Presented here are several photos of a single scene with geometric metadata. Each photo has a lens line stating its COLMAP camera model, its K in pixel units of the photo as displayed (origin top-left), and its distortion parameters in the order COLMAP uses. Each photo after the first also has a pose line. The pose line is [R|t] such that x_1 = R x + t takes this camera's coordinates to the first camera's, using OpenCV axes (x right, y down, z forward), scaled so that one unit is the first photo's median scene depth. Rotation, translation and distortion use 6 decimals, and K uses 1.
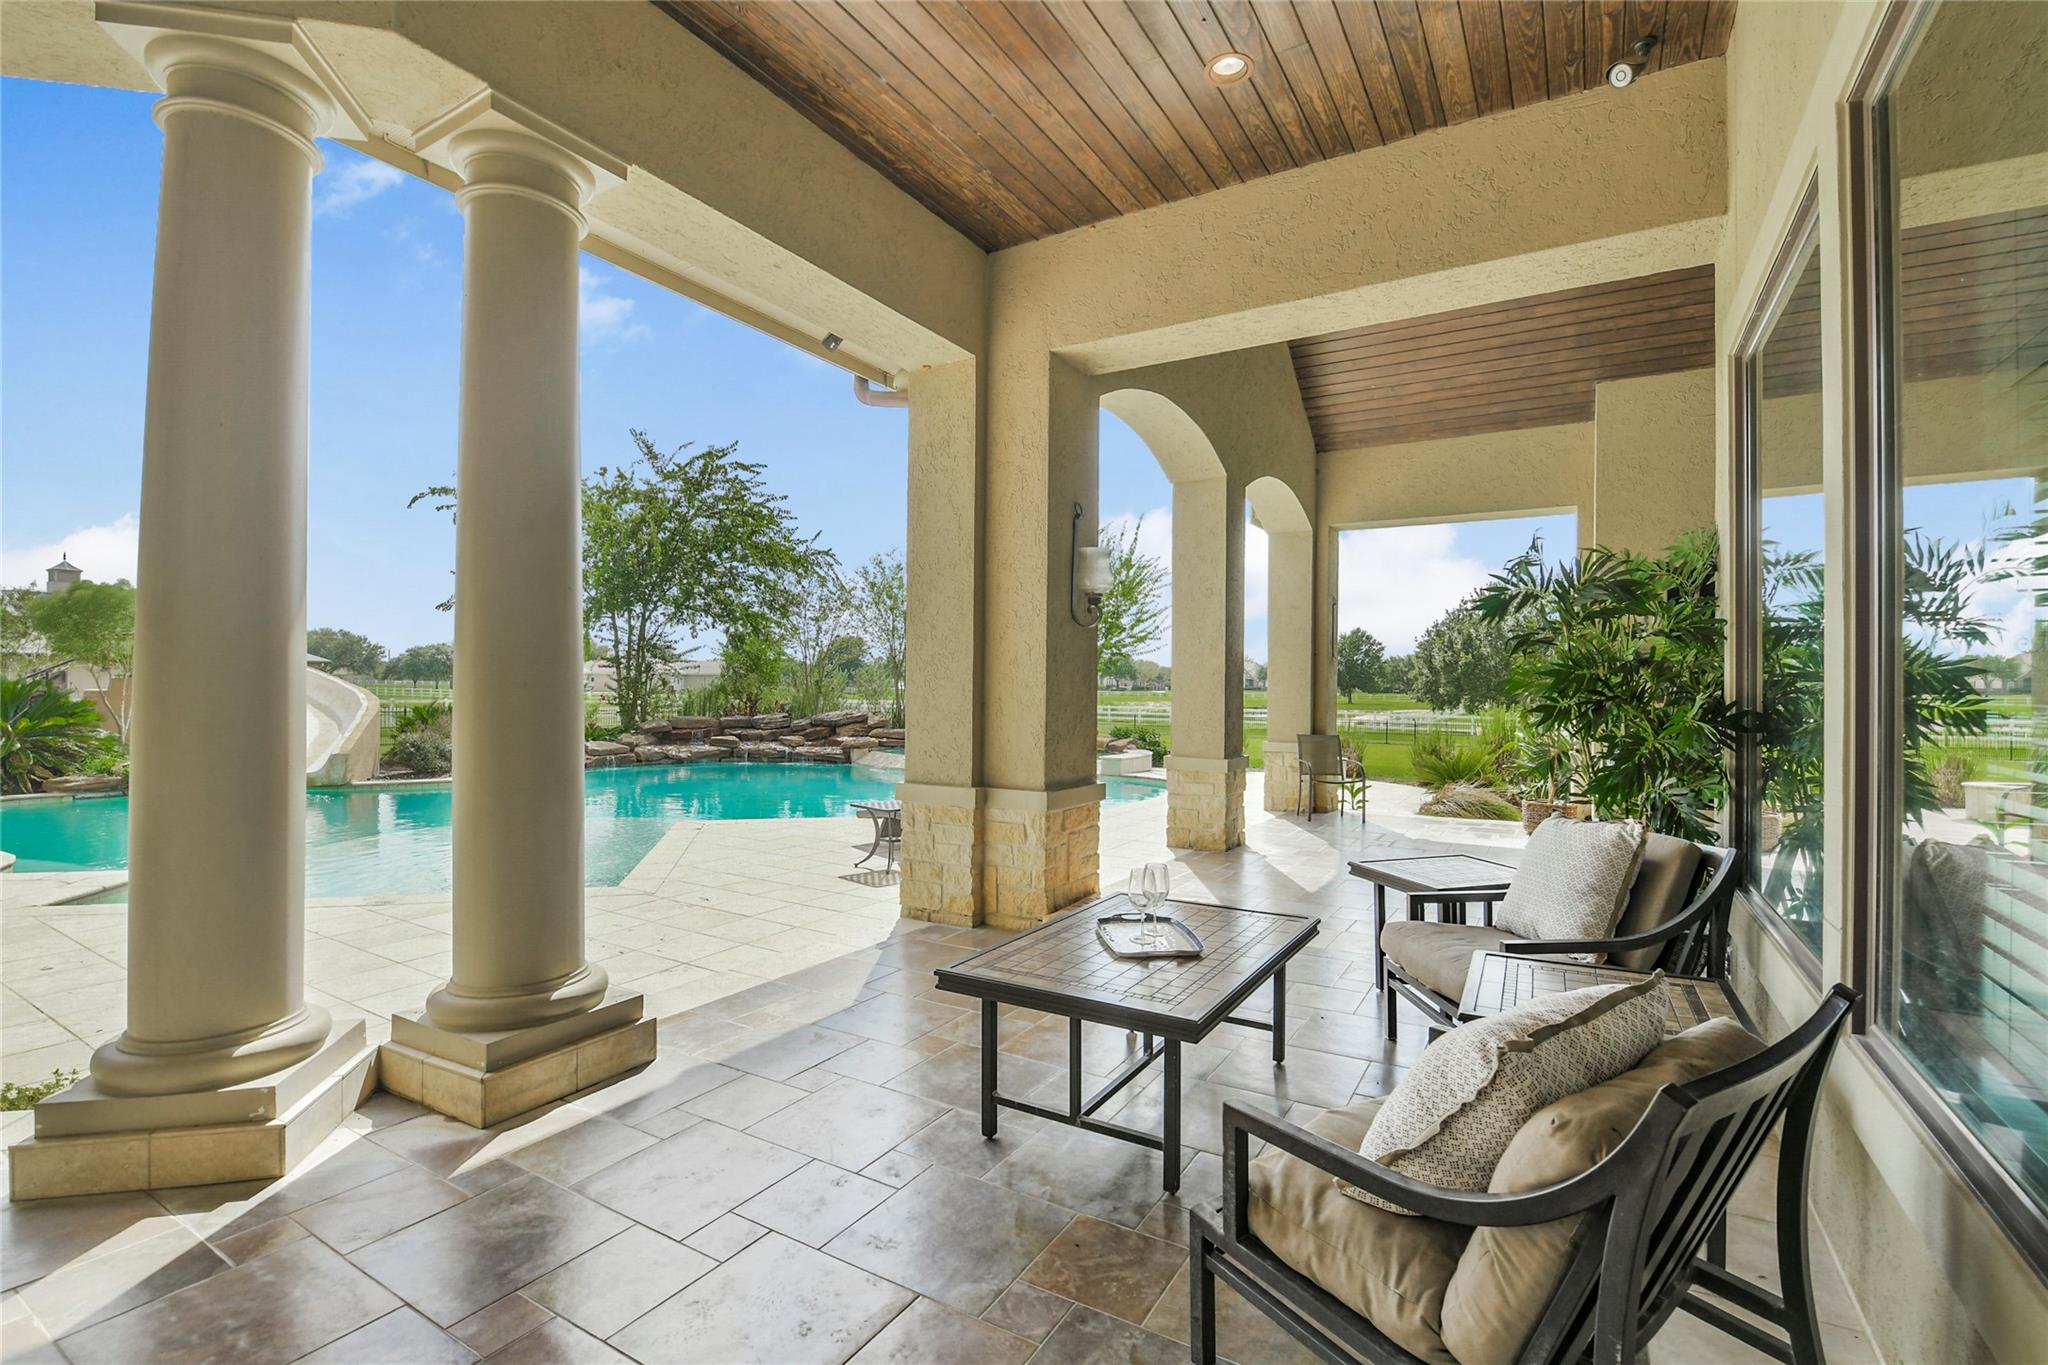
lens RADIAL K [[911.3, 0, 1034.0], [0, 911.3, 684.4], [0, 0, 1]] dist [-0.015125, -0.001097]
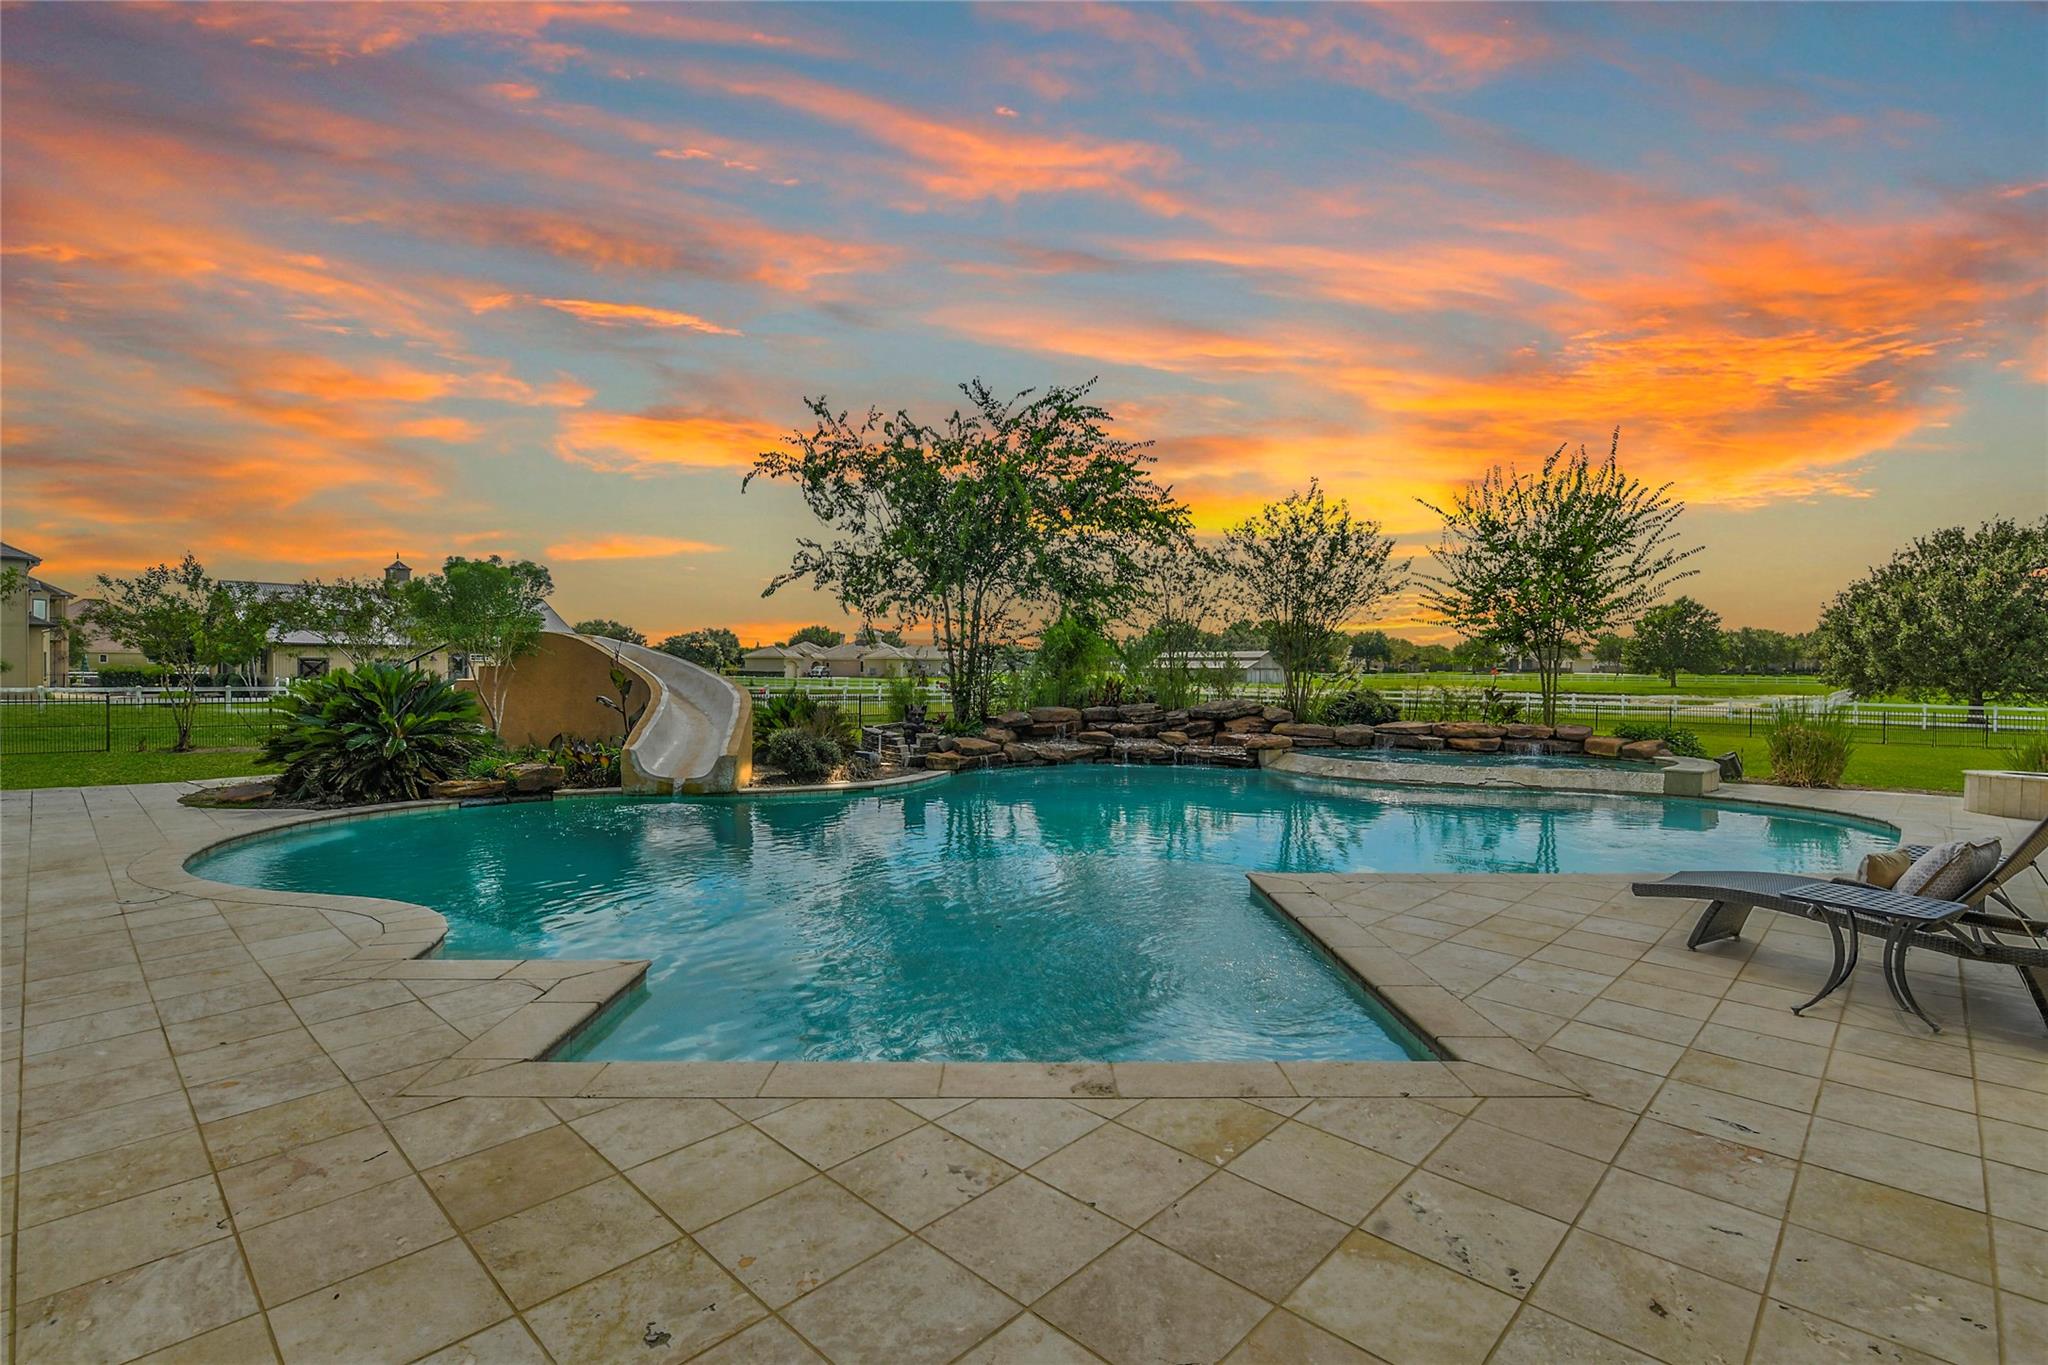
lens RADIAL K [[941.0, 0, 1018.0], [0, 941.0, 676.0], [0, 0, 1]] dist [0.008800, -0.000006]
pose [[0.970896, -0.003888, -0.239469, -0.202675], [0.006077, 0.999946, 0.008402, -0.001741], [0.239424, -0.009613, 0.970868, 0.149081]]
